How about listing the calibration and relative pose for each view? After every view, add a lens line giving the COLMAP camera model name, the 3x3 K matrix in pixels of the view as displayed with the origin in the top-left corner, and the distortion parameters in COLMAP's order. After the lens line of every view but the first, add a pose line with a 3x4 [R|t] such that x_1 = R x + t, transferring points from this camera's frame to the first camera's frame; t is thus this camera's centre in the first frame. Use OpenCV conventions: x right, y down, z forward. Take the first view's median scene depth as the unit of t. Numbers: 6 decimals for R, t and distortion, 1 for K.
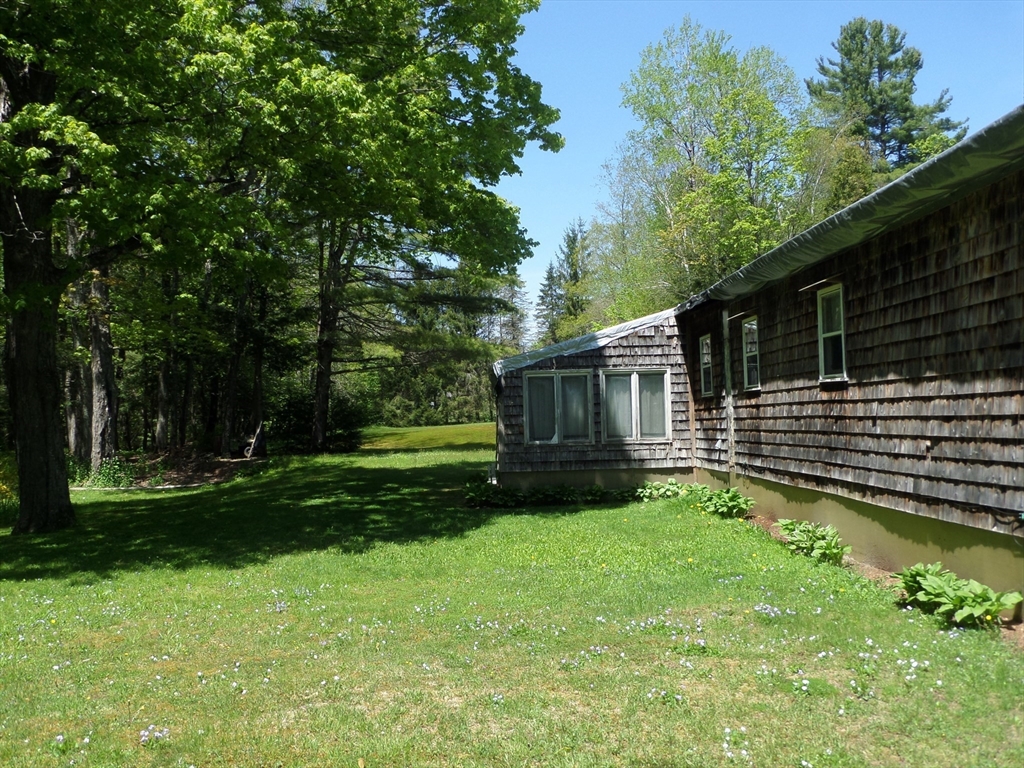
lens RADIAL K [[960.2, 0, 510.3], [0, 960.2, 387.2], [0, 0, 1]] dist [0.021625, 0.000000]
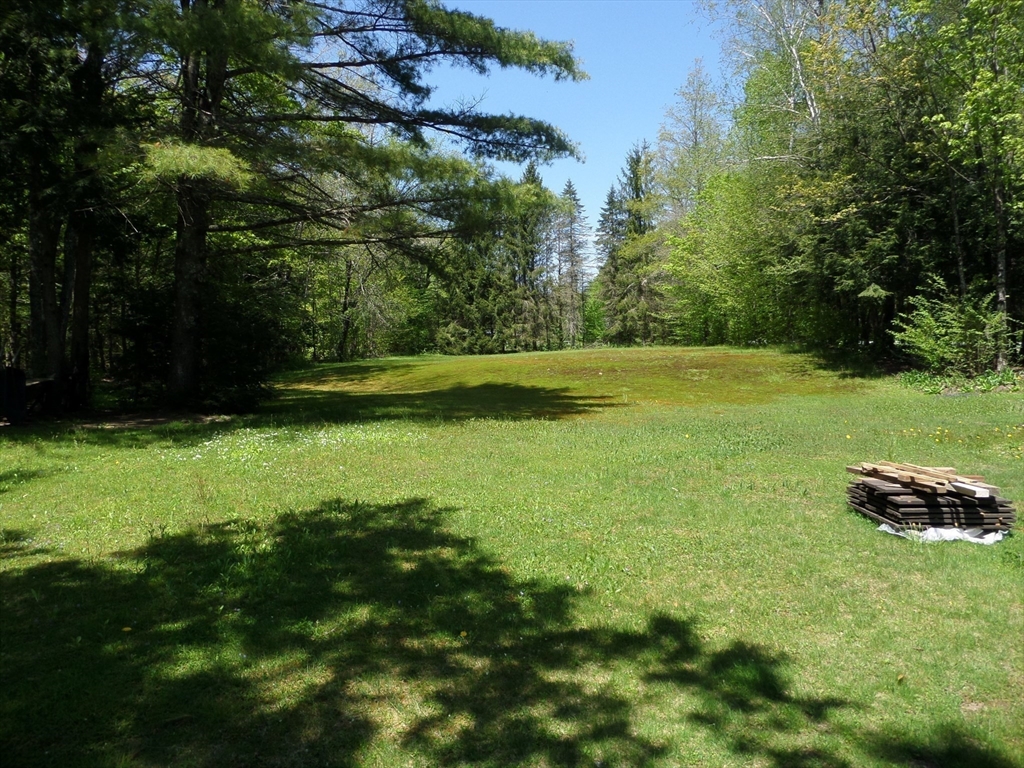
lens RADIAL K [[746.4, 0, 515.5], [0, 746.4, 382.6], [0, 0, 1]] dist [-0.014796, -0.000321]
pose [[0.997185, 0.016452, -0.073147, 0.014553], [-0.010617, 0.996782, 0.079454, 0.035443], [0.074219, -0.078453, 0.994151, 1.027872]]
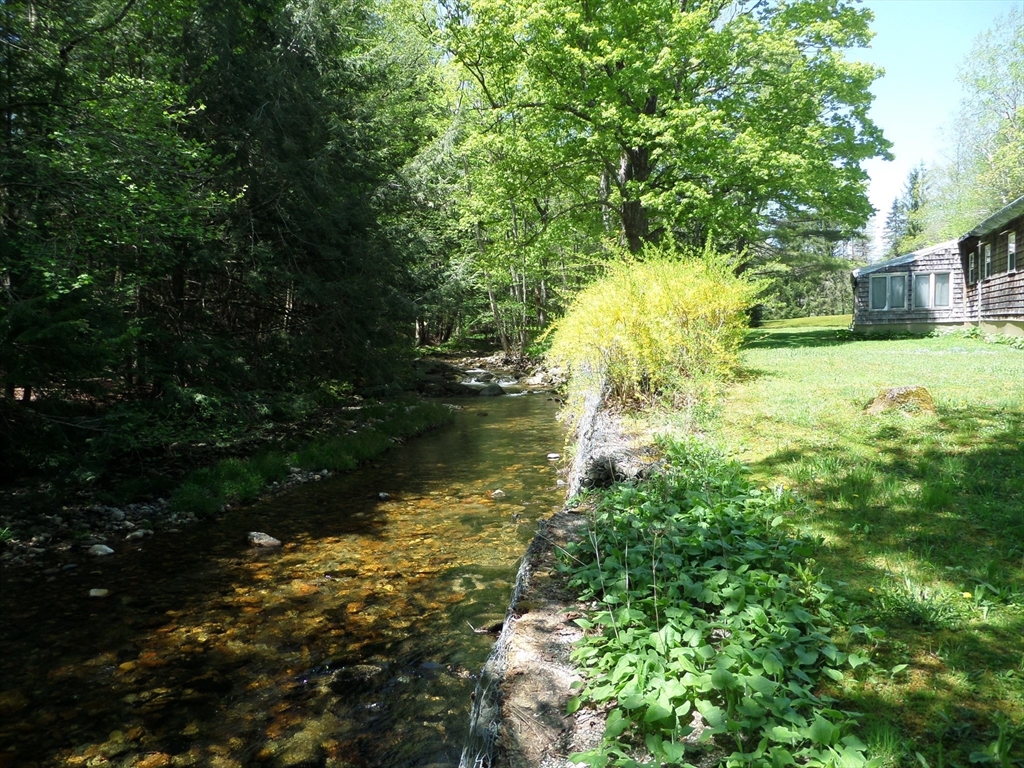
lens RADIAL K [[746.4, 0, 514.5], [0, 746.4, 382.2], [0, 0, 1]] dist [-0.014796, -0.000321]
pose [[0.908836, 0.029496, -0.416110, -0.007519], [0.017005, 0.994048, 0.107604, 0.027418], [0.416808, -0.104871, 0.902925, -0.736881]]
